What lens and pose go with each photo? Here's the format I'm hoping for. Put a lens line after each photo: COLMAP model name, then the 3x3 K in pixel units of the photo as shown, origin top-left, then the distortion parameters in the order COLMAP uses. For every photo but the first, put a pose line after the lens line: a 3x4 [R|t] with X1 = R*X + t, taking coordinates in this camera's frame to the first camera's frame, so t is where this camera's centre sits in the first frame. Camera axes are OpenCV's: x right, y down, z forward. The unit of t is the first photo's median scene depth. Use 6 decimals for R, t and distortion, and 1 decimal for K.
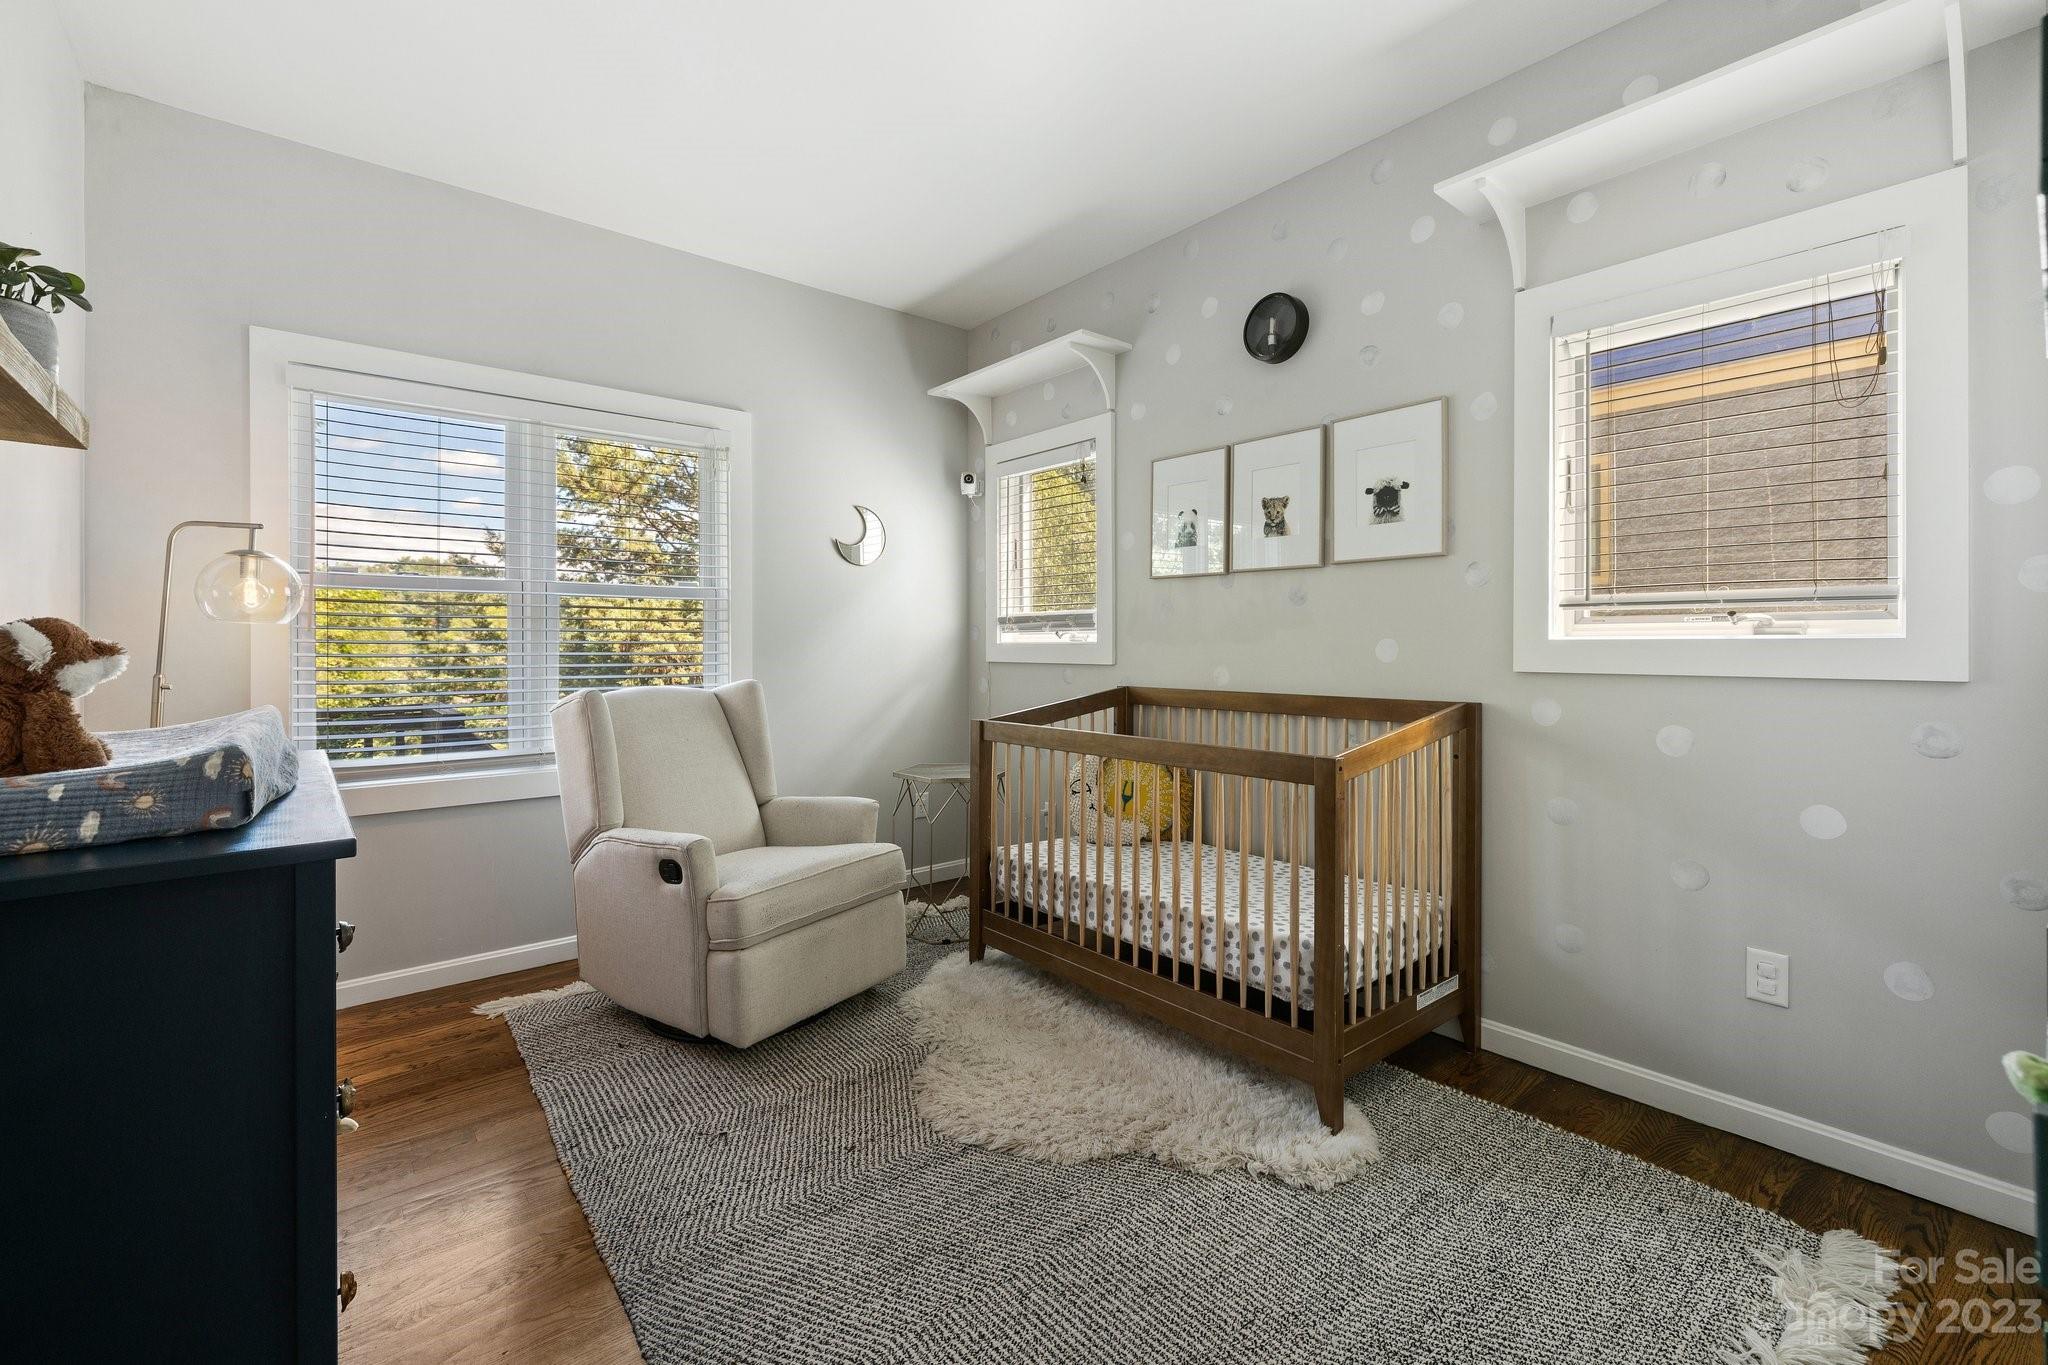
lens RADIAL K [[865.0, 0, 1030.5], [0, 865.0, 666.9], [0, 0, 1]] dist [0.004166, -0.000066]
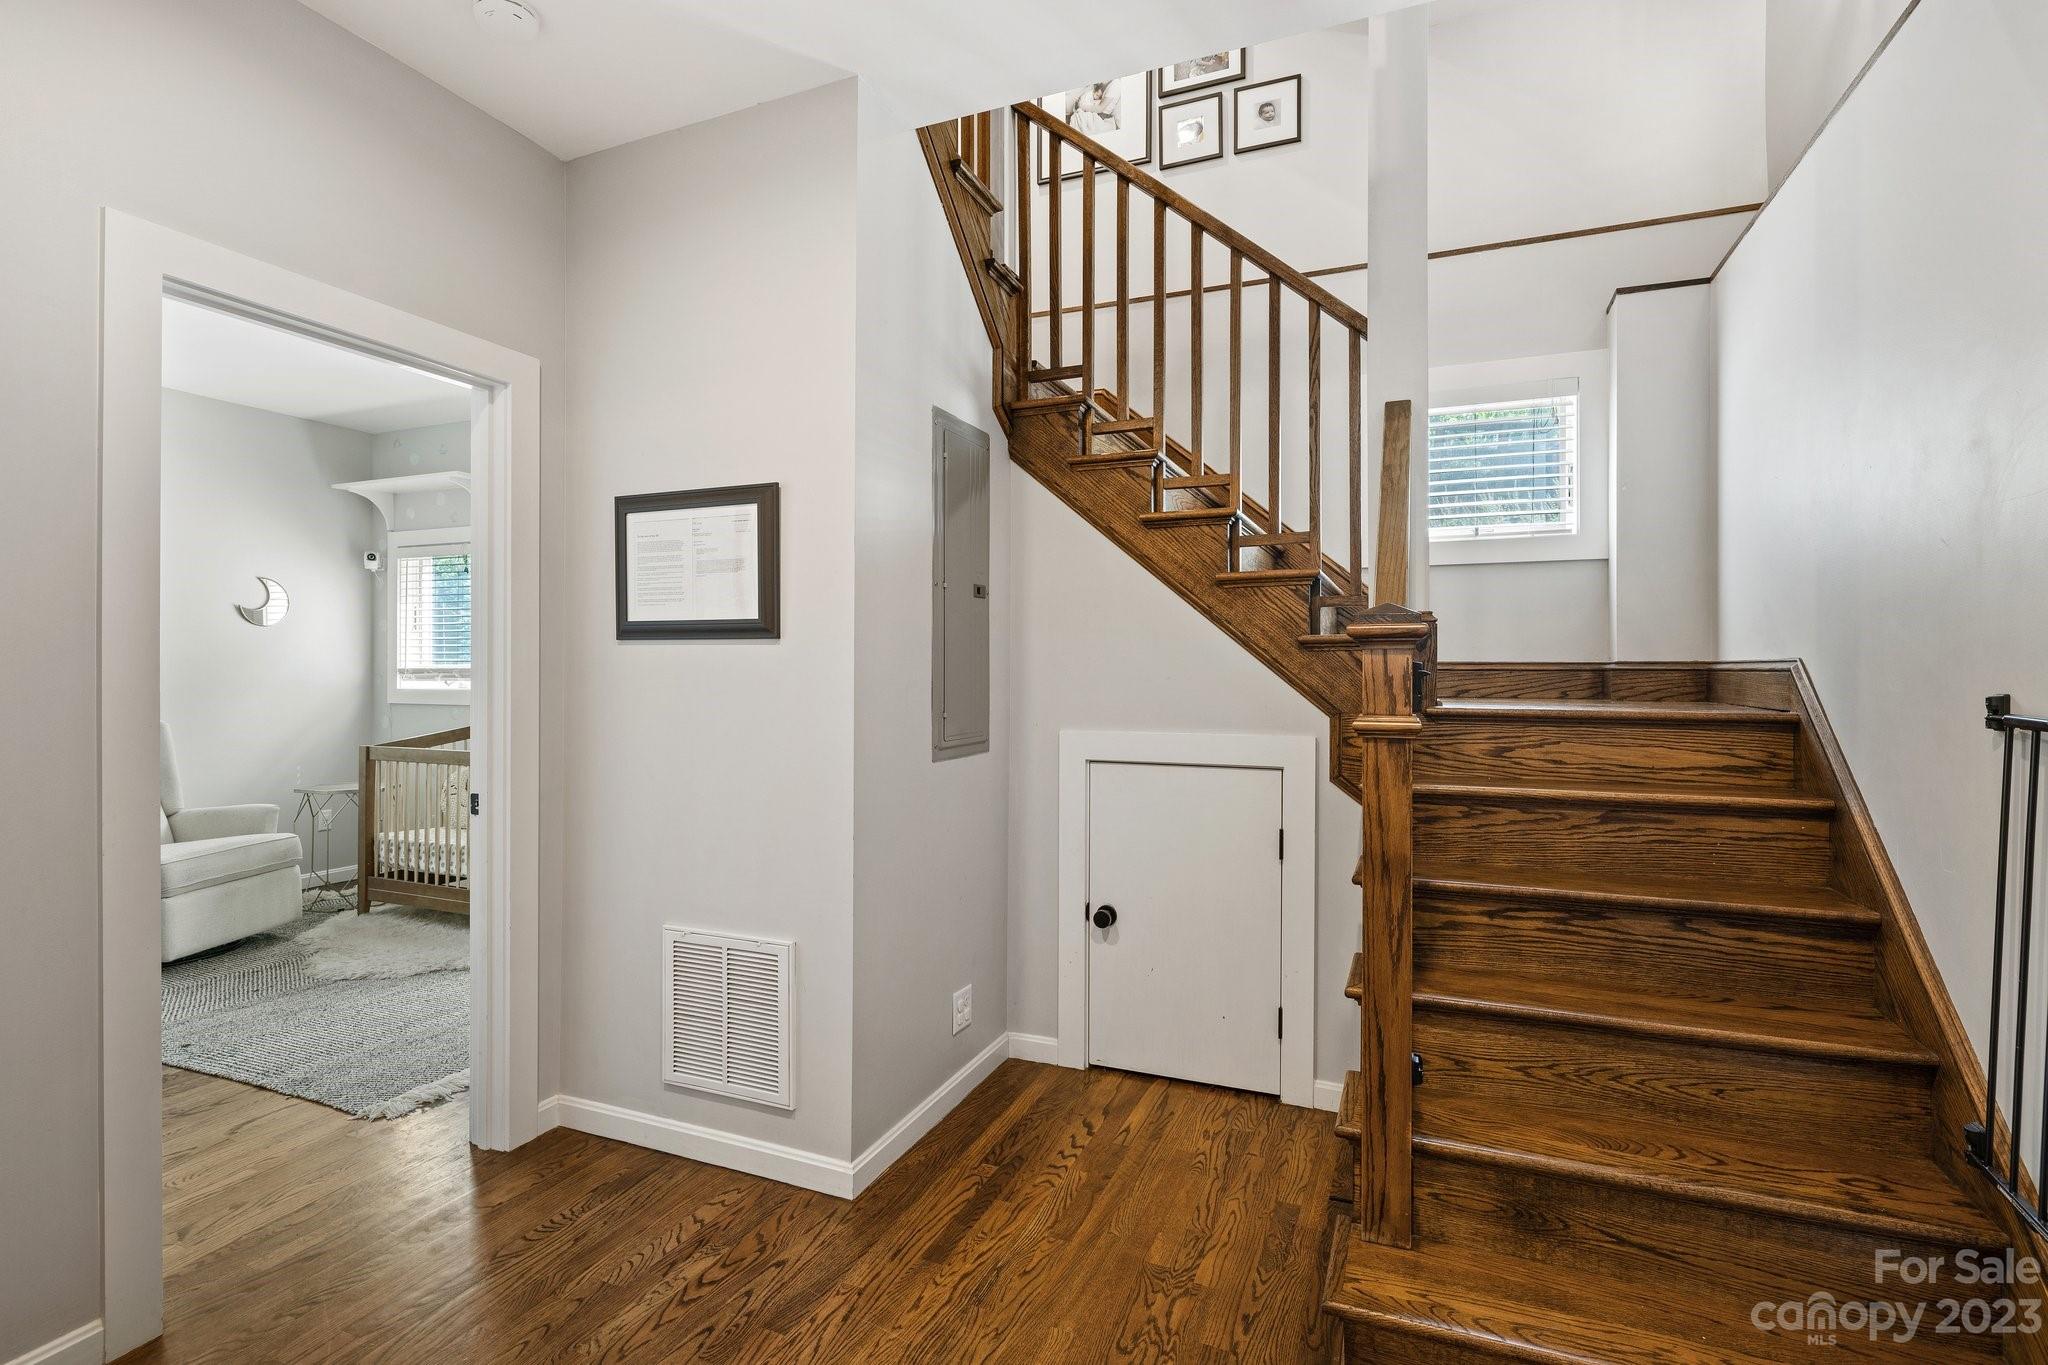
lens RADIAL K [[958.8, 0, 1019.1], [0, 958.8, 678.4], [0, 0, 1]] dist [-0.002594, 0.000599]
pose [[0.887446, 0.005327, 0.460882, 0.167392], [0.002224, 0.999872, -0.015839, -0.024746], [-0.460907, 0.015082, 0.887320, -0.908649]]
